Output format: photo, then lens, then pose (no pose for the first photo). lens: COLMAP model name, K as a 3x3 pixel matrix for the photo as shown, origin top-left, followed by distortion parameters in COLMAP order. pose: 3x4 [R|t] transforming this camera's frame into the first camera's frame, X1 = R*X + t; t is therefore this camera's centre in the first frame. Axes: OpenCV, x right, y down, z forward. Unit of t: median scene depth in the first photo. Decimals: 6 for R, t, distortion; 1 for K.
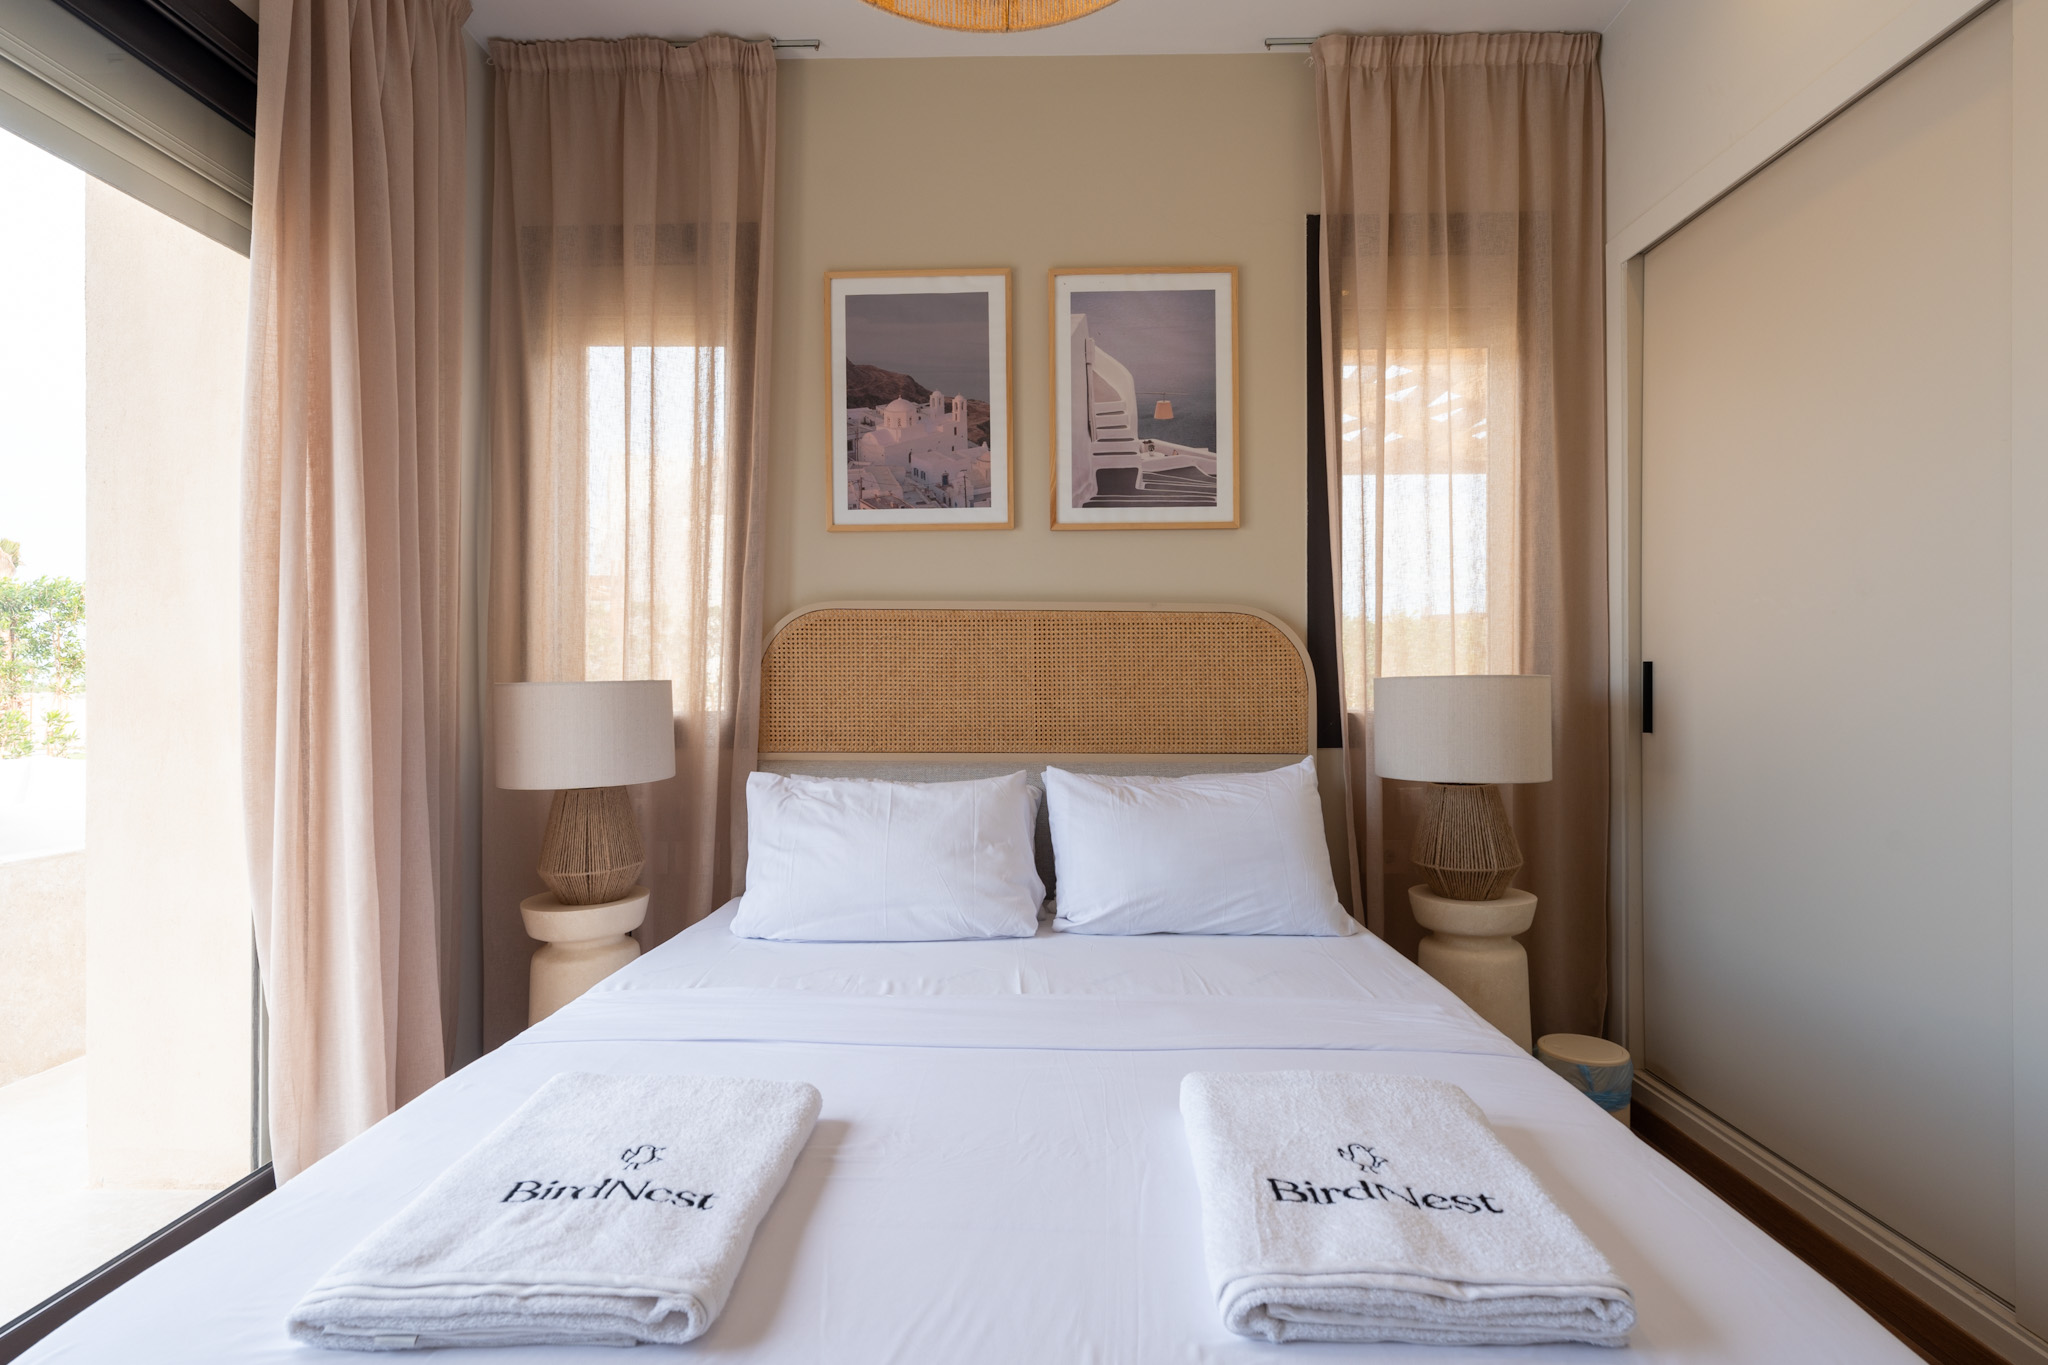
lens RADIAL K [[992.3, 0, 1024.0], [0, 992.3, 682.5], [0, 0, 1]] dist [-0.004024, -0.001077]
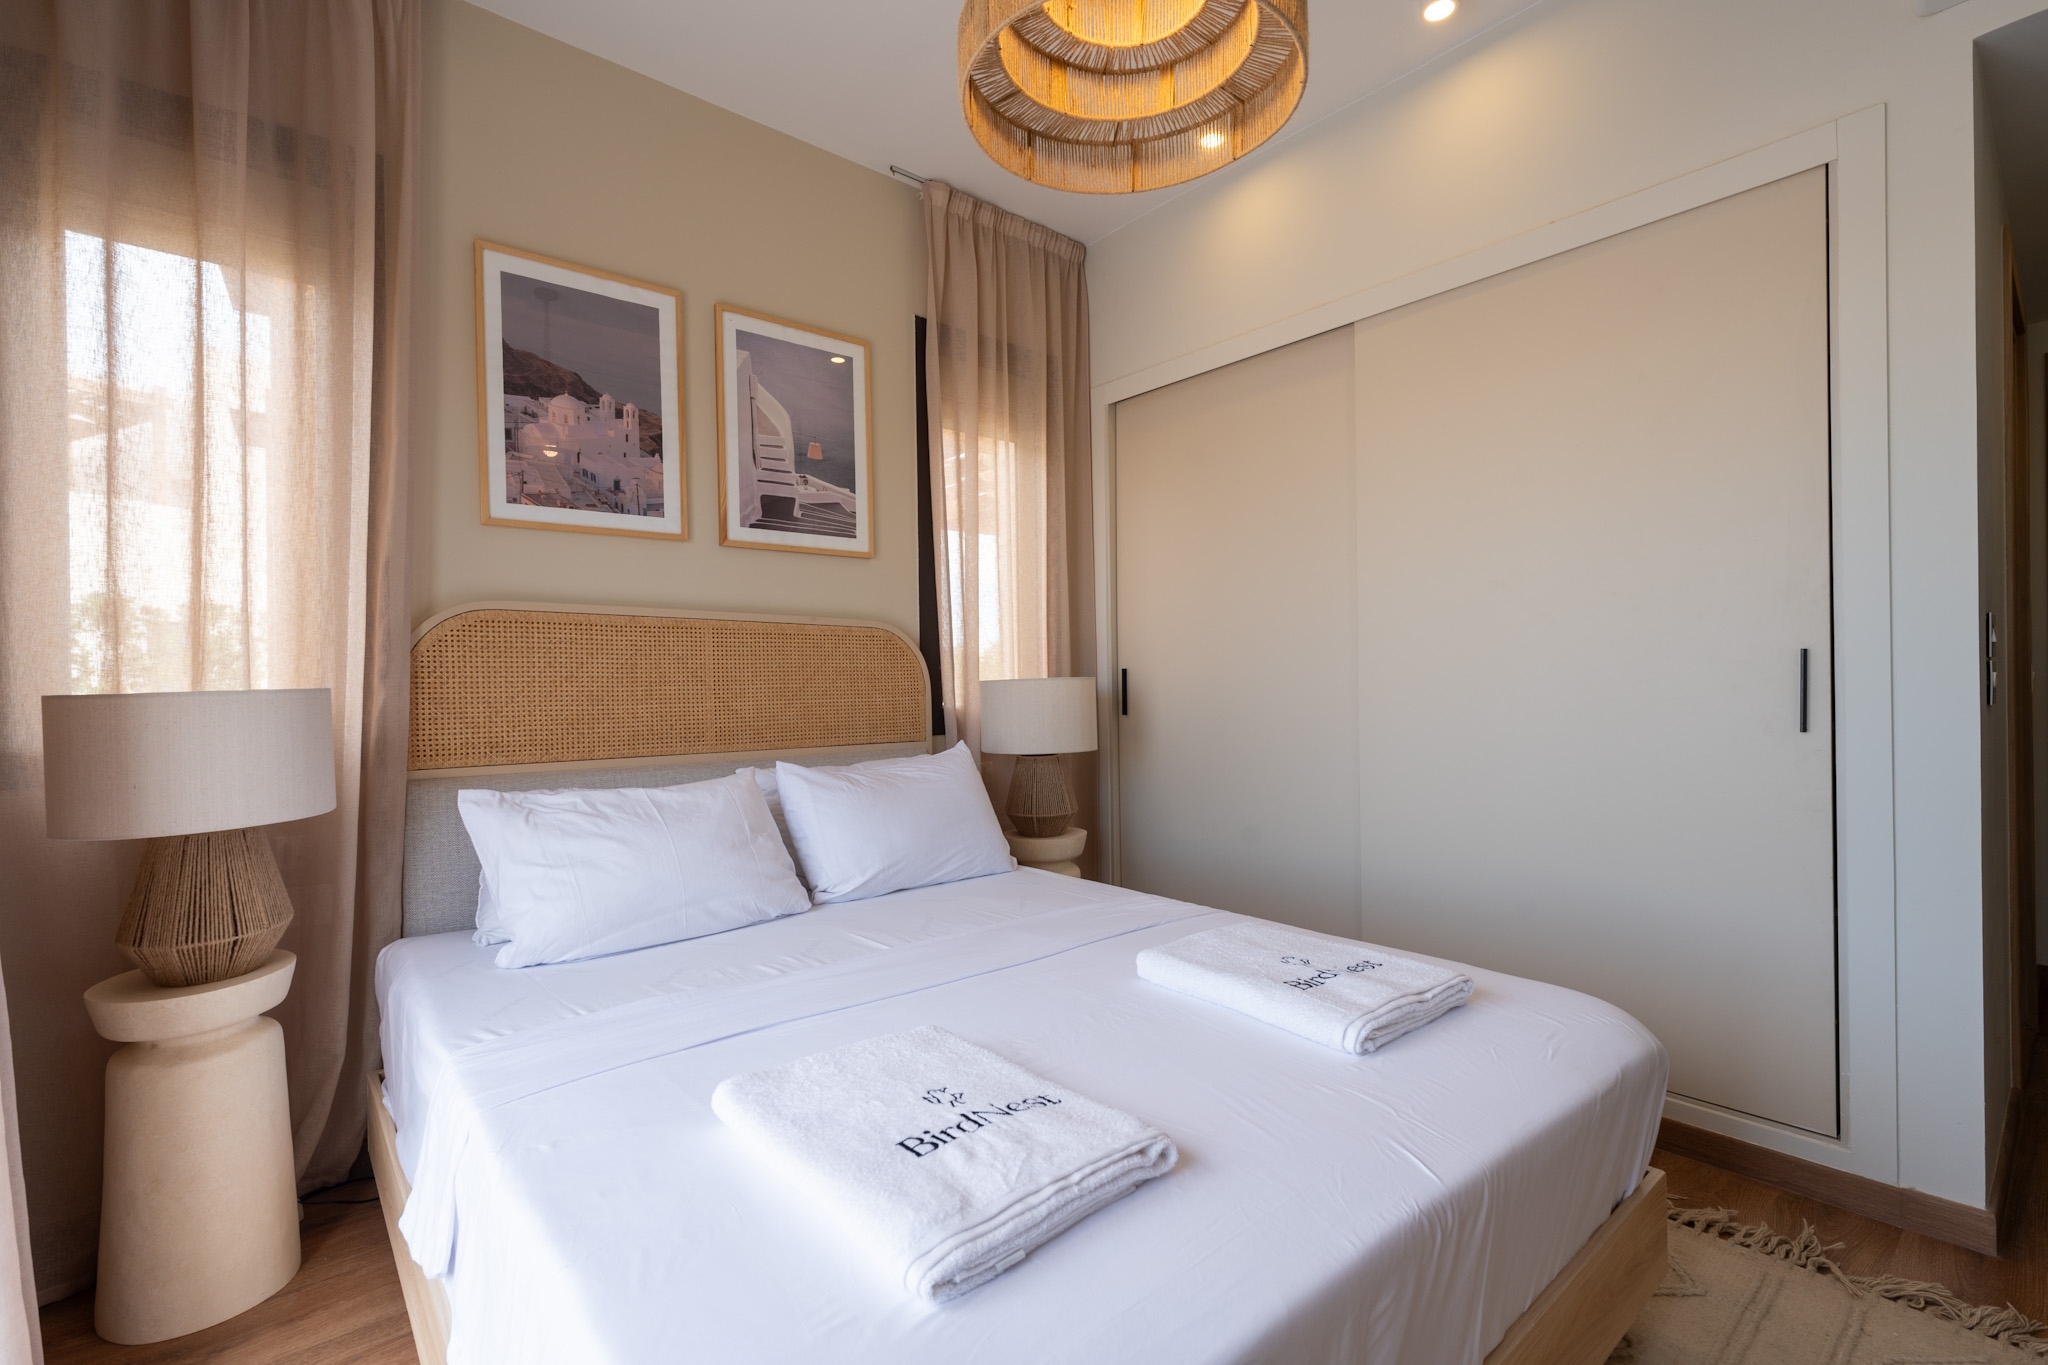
lens RADIAL K [[902.6, 0, 996.2], [0, 902.6, 683.6], [0, 0, 1]] dist [-0.001591, -0.000084]
pose [[0.755843, -0.008039, 0.654704, -0.392670], [0.011497, 0.999933, -0.000995, 0.000998], [-0.654652, 0.008279, 0.755885, 0.065205]]
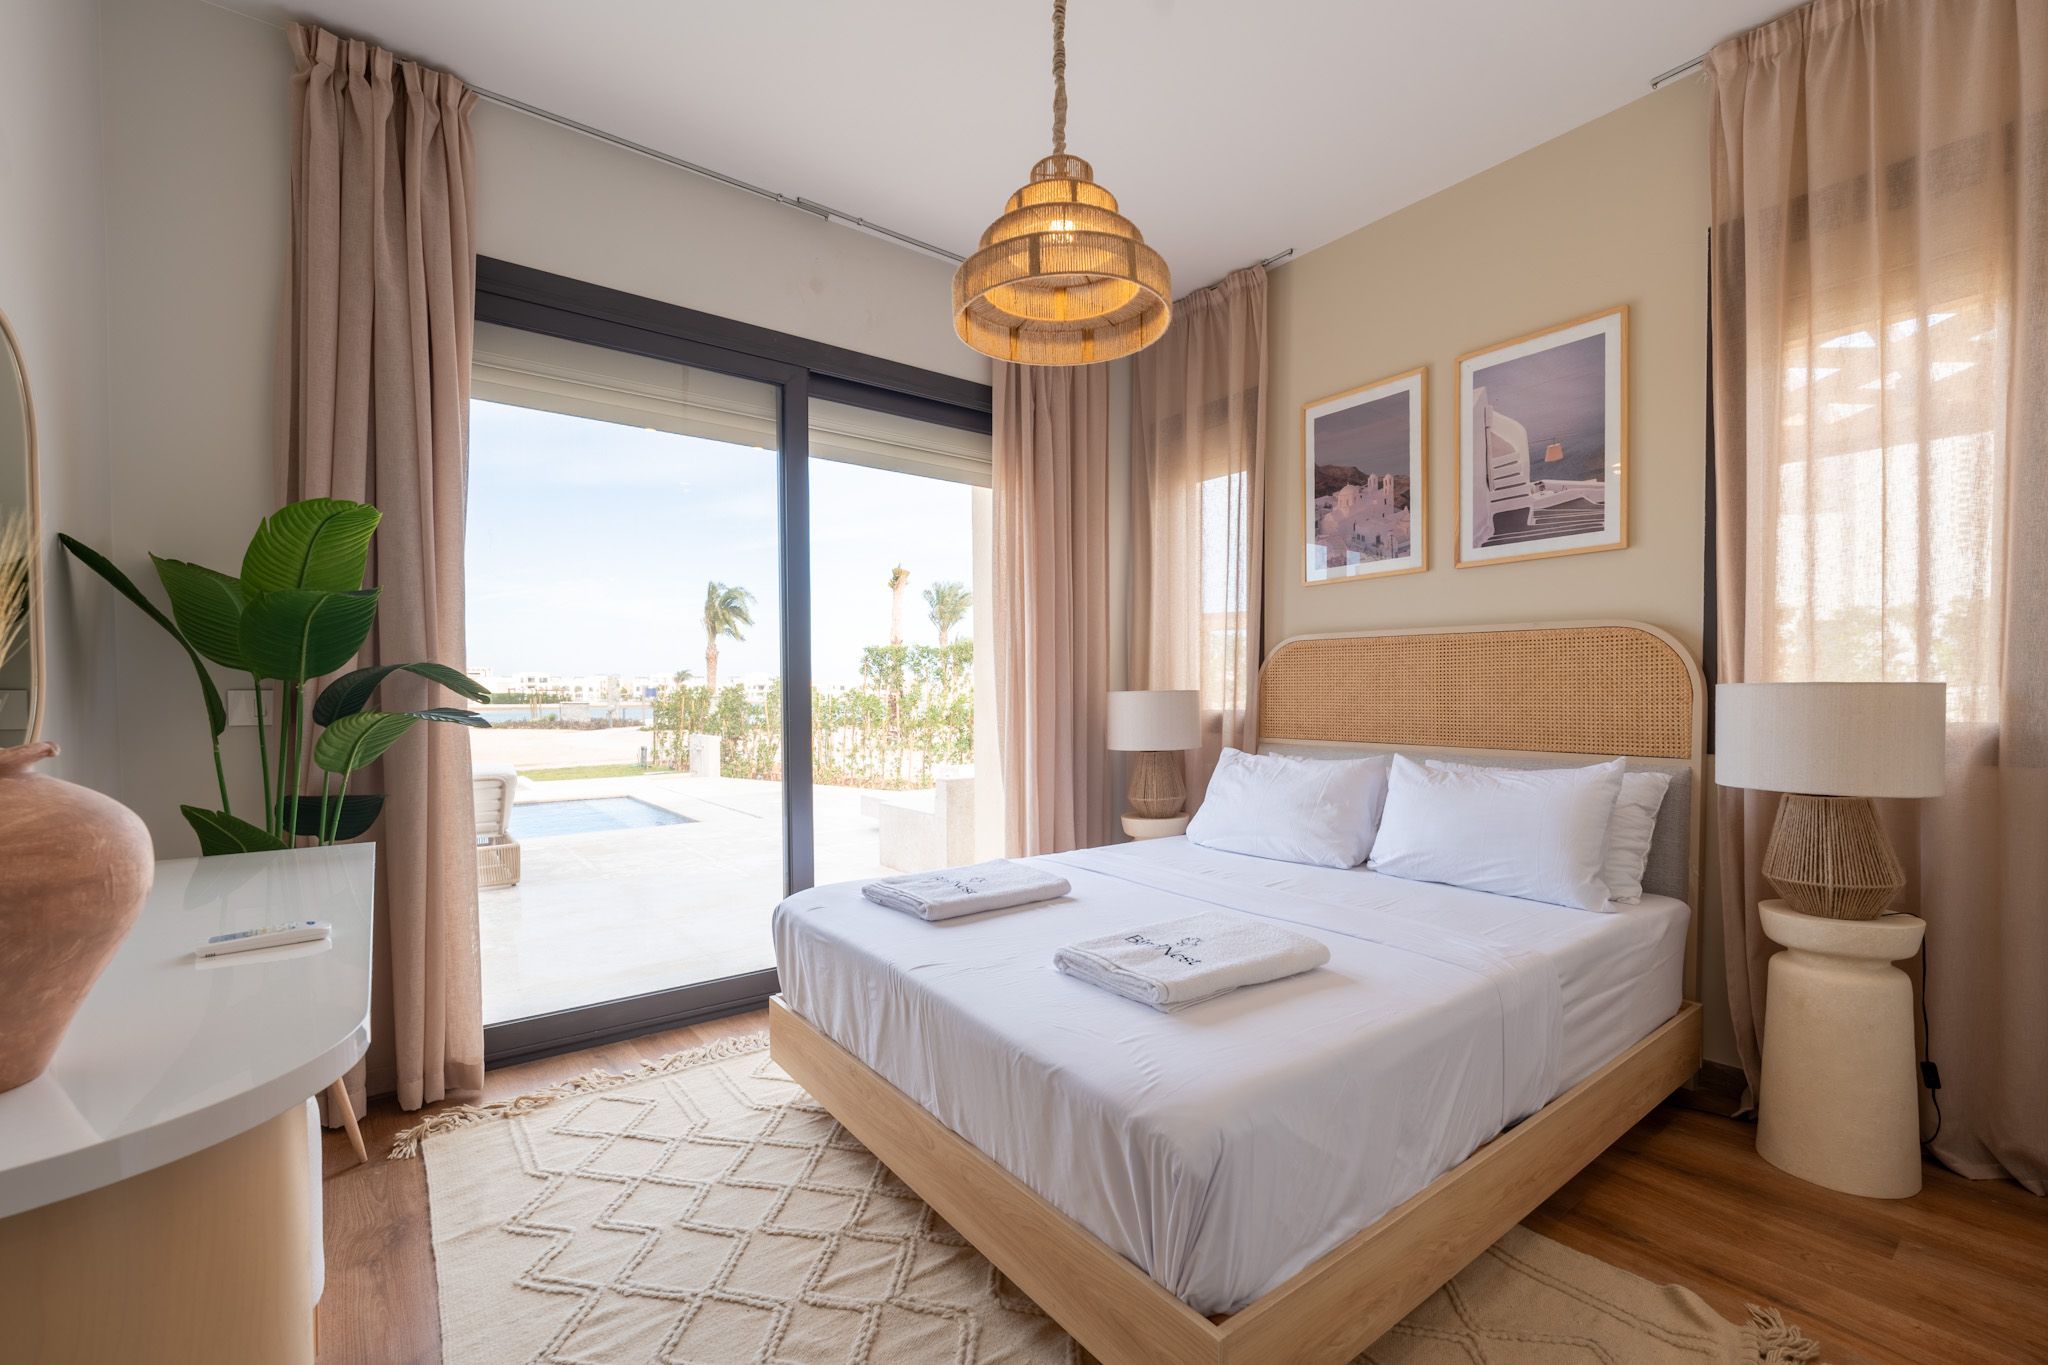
lens RADIAL K [[856.7, 0, 1024.3], [0, 856.7, 712.0], [0, 0, 1]] dist [-0.000680, 0.000002]
pose [[0.625409, 0.015667, -0.780140, 0.535263], [0.005271, 0.999691, 0.024301, -0.002179], [0.780279, -0.019310, 0.625133, -0.102217]]
